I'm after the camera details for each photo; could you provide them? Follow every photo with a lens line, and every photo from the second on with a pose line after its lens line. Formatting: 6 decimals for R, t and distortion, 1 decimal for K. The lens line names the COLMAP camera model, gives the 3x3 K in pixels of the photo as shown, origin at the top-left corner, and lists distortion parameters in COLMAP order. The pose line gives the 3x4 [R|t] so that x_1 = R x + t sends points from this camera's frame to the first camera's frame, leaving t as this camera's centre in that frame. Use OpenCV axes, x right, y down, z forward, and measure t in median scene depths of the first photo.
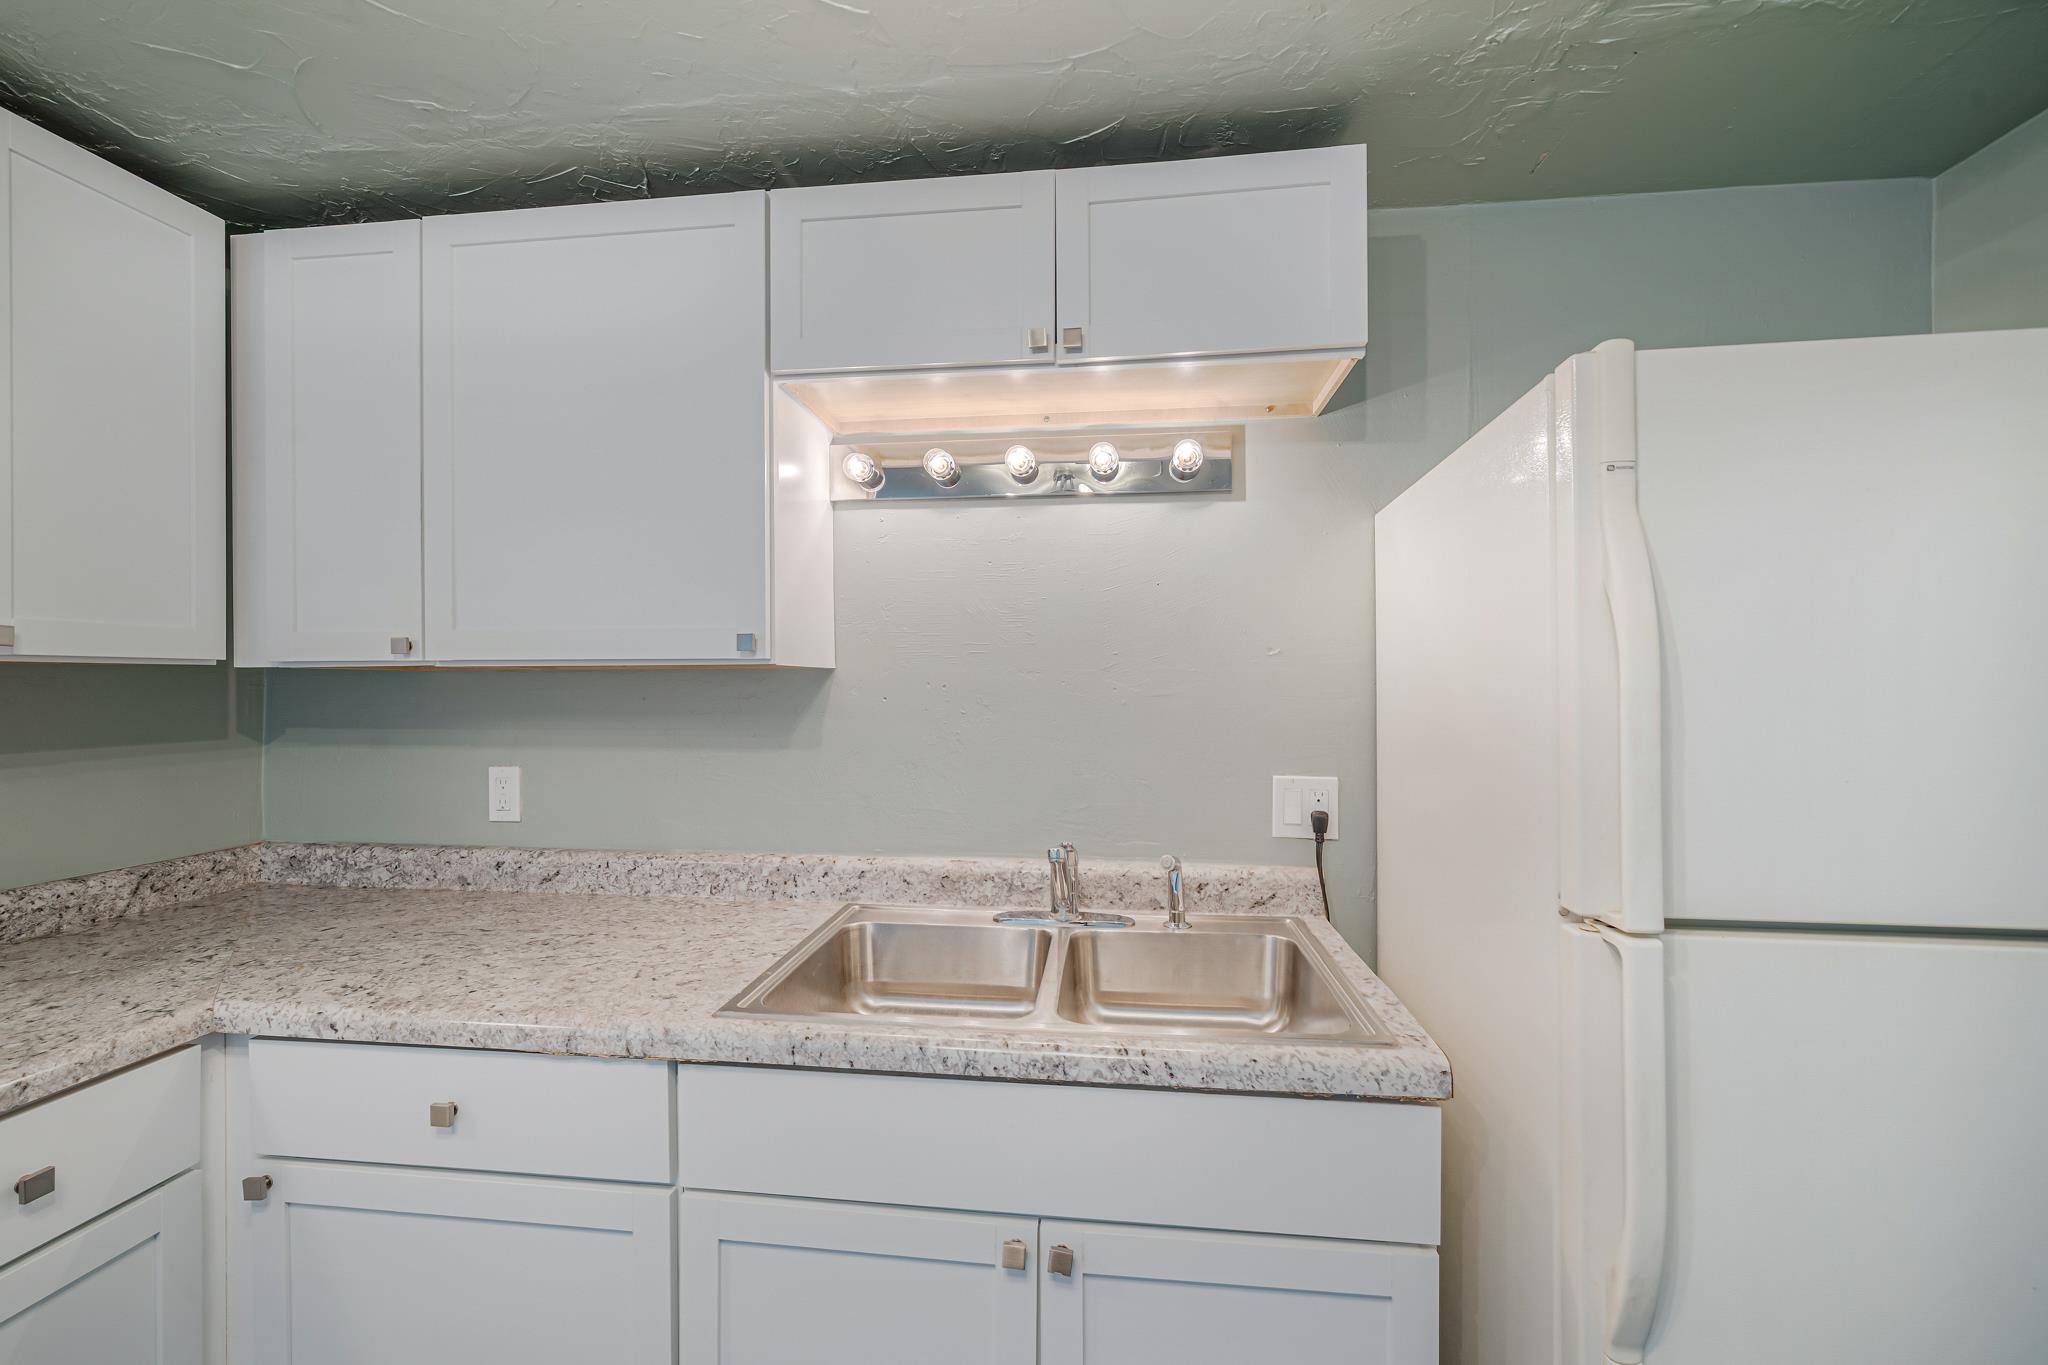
lens RADIAL K [[863.5, 0, 1011.6], [0, 863.5, 688.2], [0, 0, 1]] dist [-0.004985, 0.001047]
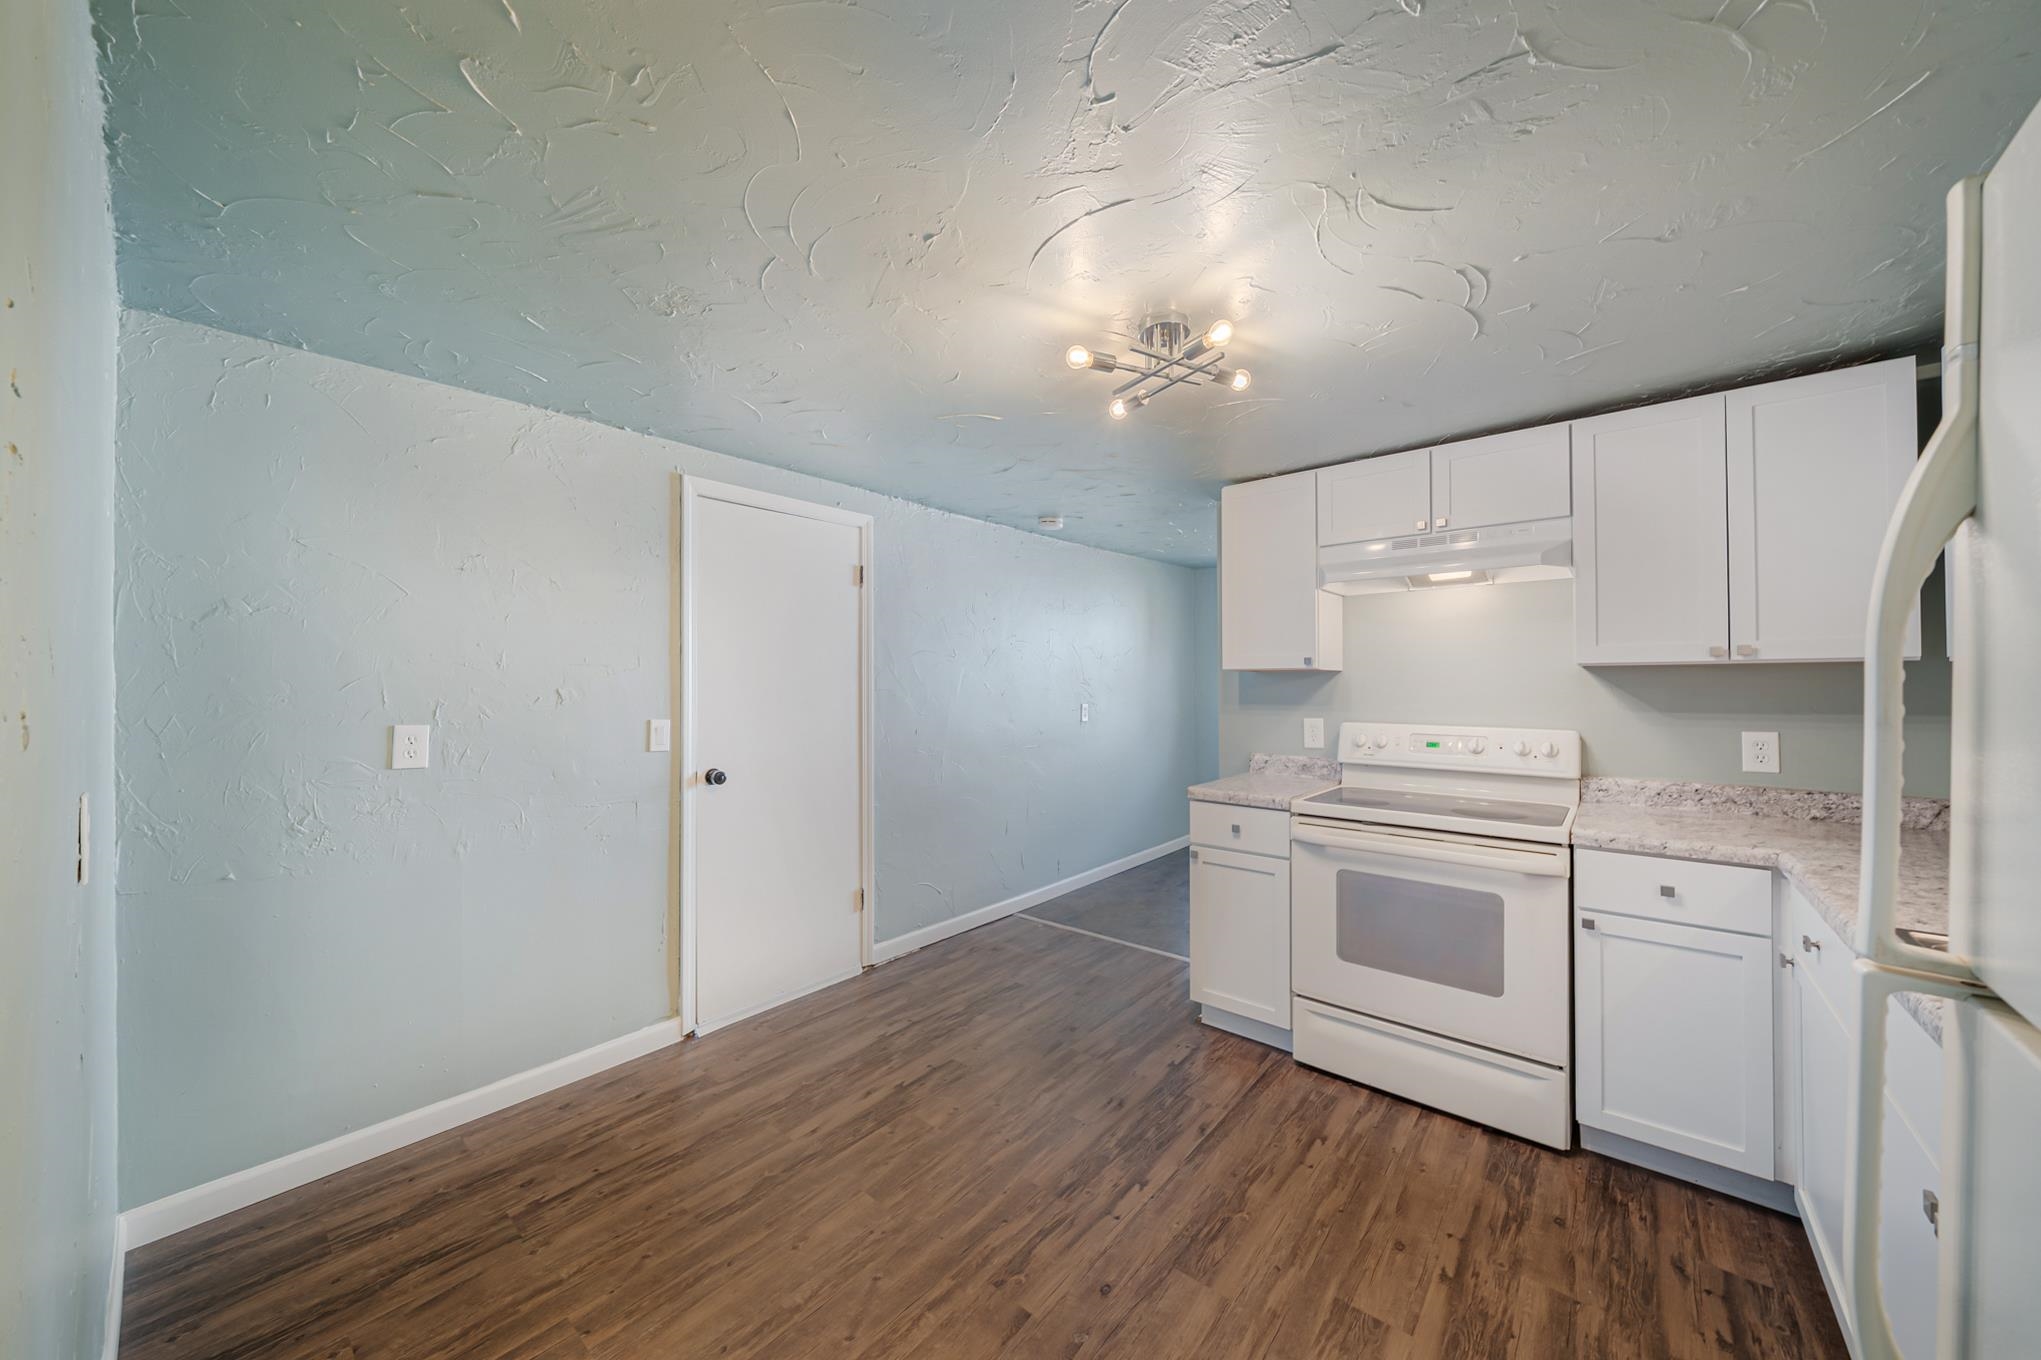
lens RADIAL K [[724.2, 0, 1011.5], [0, 724.2, 681.3], [0, 0, 1]] dist [-0.000619, -0.000844]
pose [[-0.542999, -0.000624, -0.839733, 0.907899], [-0.000419, 1.000000, -0.000472, 0.010468], [0.839734, 0.000096, -0.542999, 0.360985]]
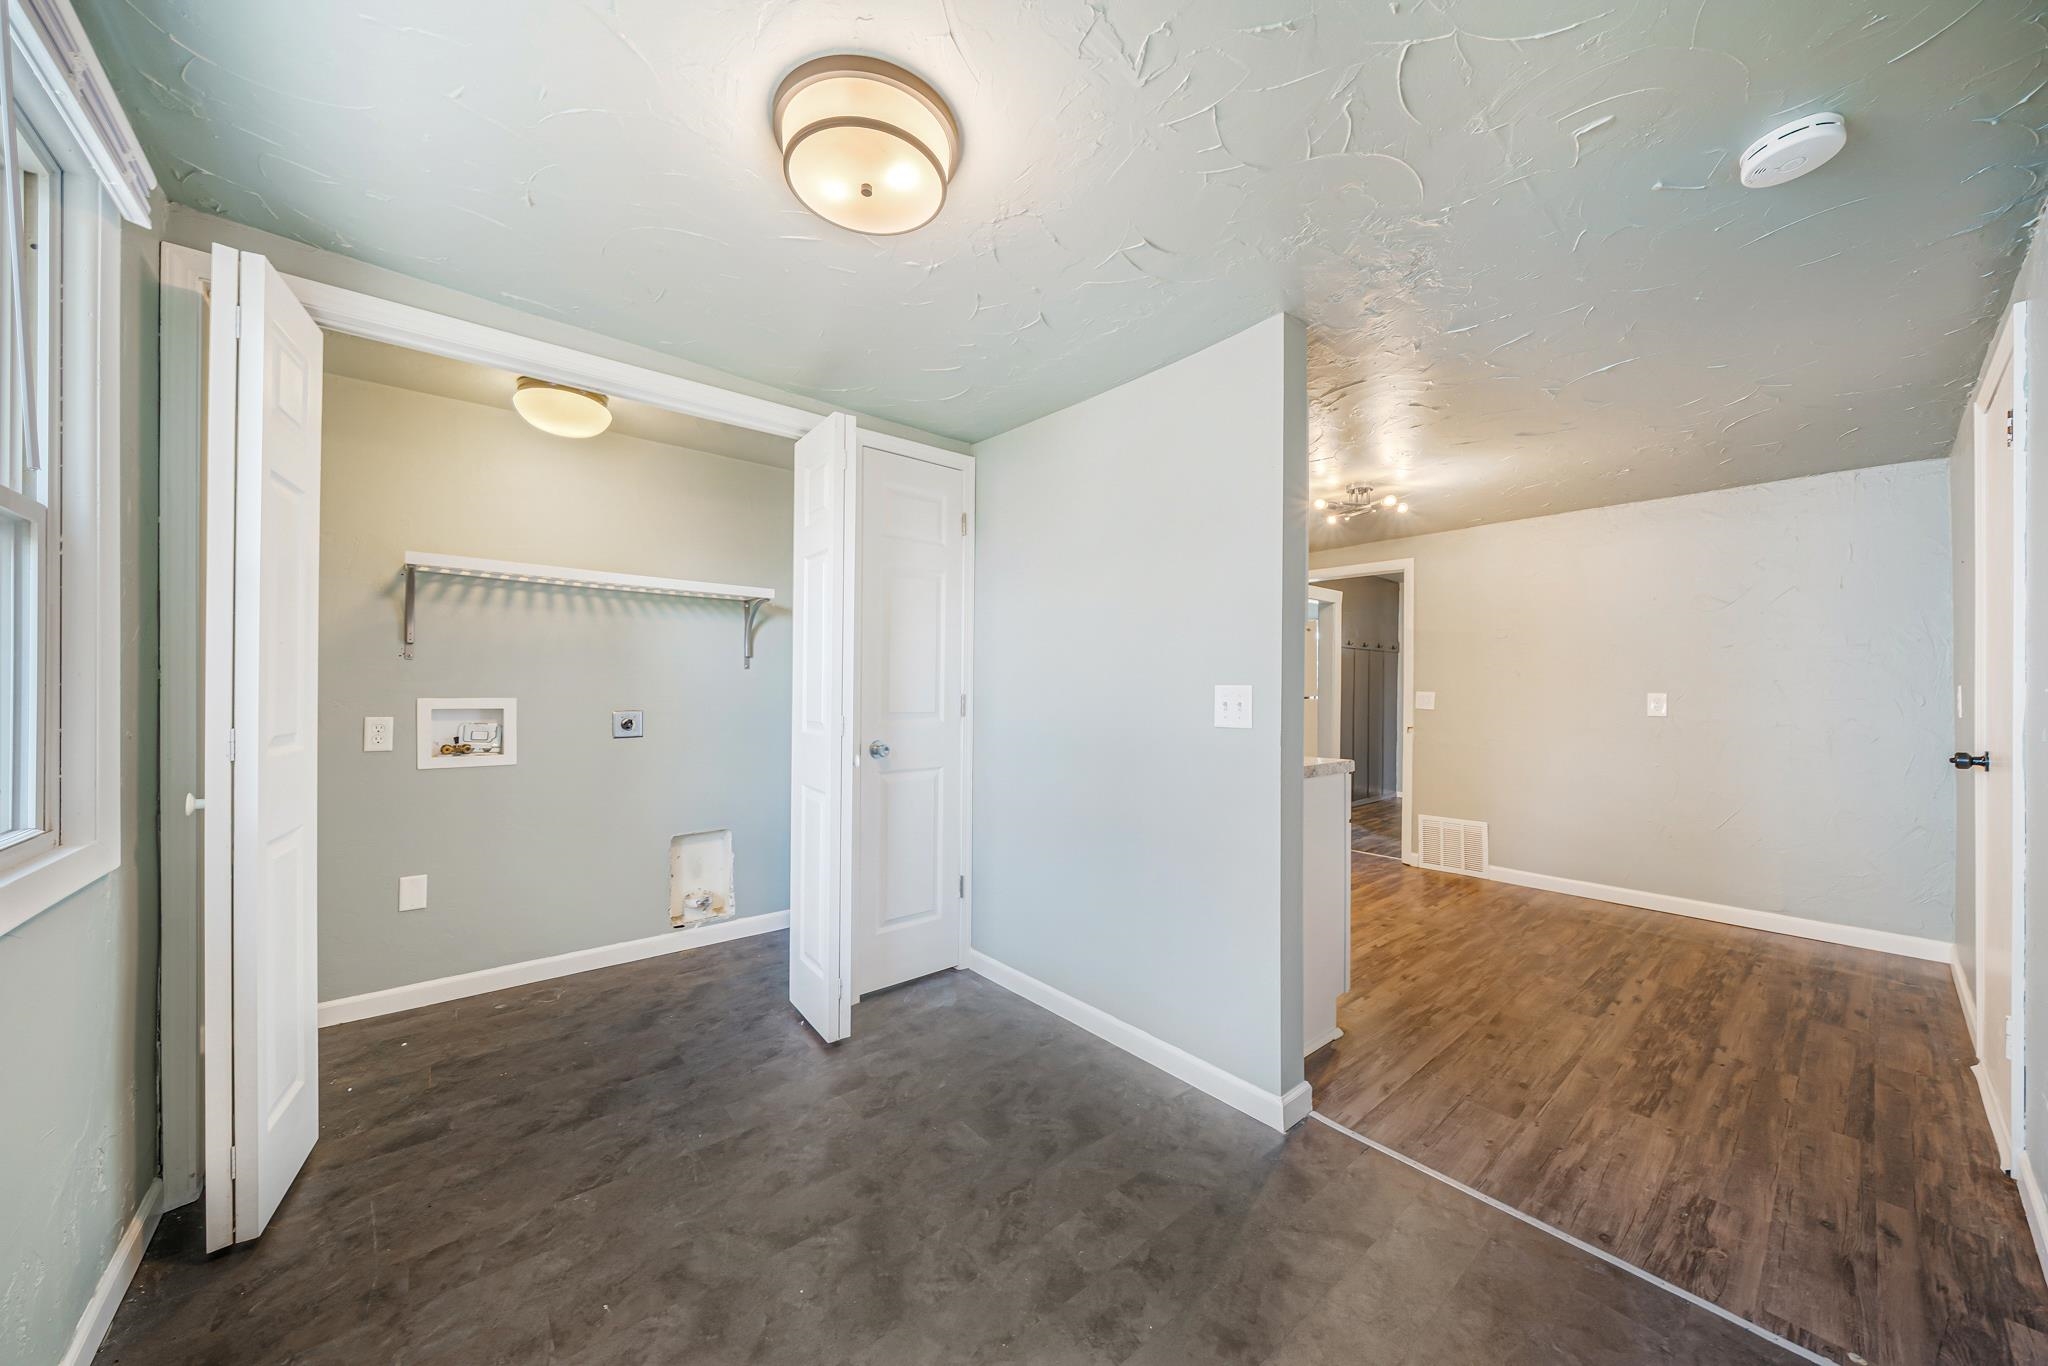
lens RADIAL K [[726.7, 0, 1017.2], [0, 726.7, 686.8], [0, 0, 1]] dist [-0.000619, -0.000844]
pose [[0.676098, 0.006242, 0.736785, -2.587753], [-0.003917, 0.999980, -0.004878, 0.115104], [-0.736801, 0.000412, 0.676109, -0.805187]]
